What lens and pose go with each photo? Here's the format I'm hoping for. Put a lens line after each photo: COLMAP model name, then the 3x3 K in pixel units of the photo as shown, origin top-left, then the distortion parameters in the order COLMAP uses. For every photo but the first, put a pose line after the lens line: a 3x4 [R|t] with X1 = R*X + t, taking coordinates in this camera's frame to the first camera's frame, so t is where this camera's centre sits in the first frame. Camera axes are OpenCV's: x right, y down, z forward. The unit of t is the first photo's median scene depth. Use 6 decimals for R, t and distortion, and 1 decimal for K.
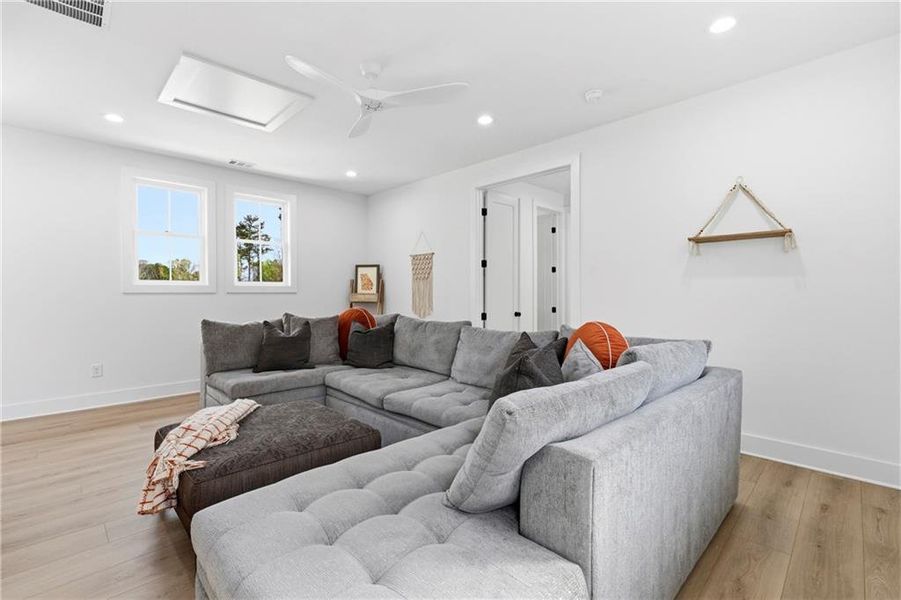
lens RADIAL K [[413.0, 0, 452.5], [0, 413.0, 300.8], [0, 0, 1]] dist [0.001264, 0.000389]
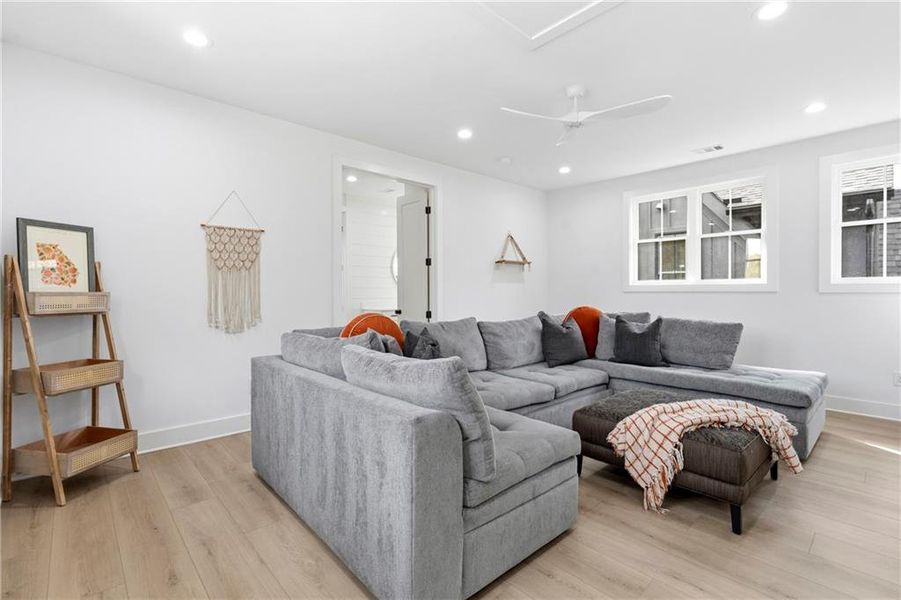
lens RADIAL K [[413.0, 0, 452.5], [0, 413.0, 300.8], [0, 0, 1]] dist [0.001264, 0.000389]
pose [[0.046493, -0.013336, 0.998830, -0.681498], [0.024939, 0.999615, 0.012186, -0.005296], [-0.998607, 0.024343, 0.046808, 0.664520]]
